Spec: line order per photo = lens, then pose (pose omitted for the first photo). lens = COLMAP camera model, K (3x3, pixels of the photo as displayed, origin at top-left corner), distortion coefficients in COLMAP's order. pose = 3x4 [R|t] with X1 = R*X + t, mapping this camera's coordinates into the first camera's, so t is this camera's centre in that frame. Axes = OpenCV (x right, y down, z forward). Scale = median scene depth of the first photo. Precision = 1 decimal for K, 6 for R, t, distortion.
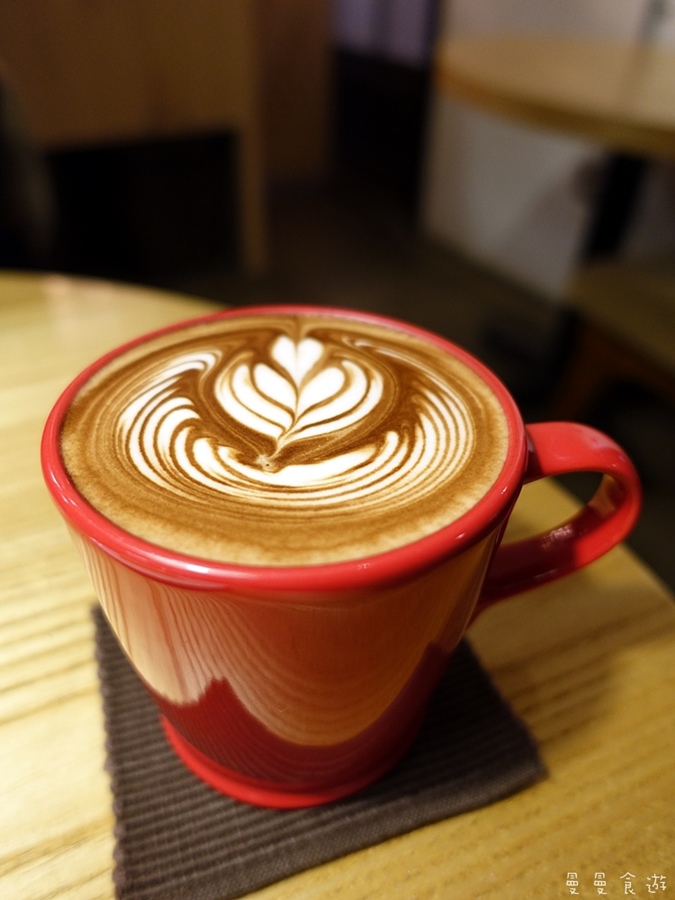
lens RADIAL K [[684.4, 0, 339.2], [0, 684.4, 448.8], [0, 0, 1]] dist [0.006949, 0.003821]
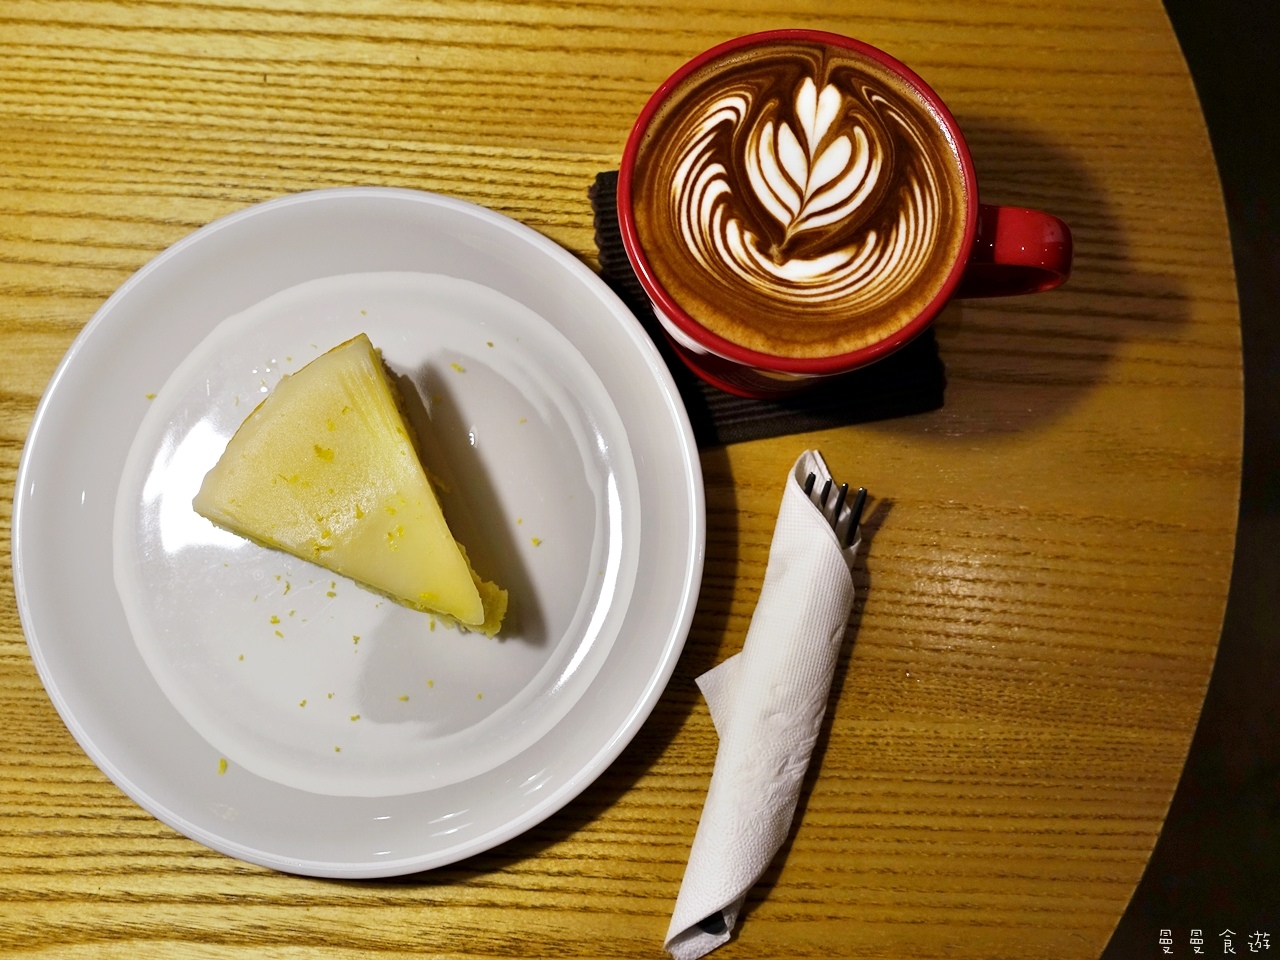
lens RADIAL K [[1229.0, 0, 639.2], [0, 1229.0, 480.0], [0, 0, 1]] dist [-0.008322, 0.000000]
pose [[0.981355, 0.186297, -0.047276, -0.173714], [-0.096335, 0.689605, 0.717749, -1.422783], [0.166316, -0.699813, 0.694695, -1.113843]]
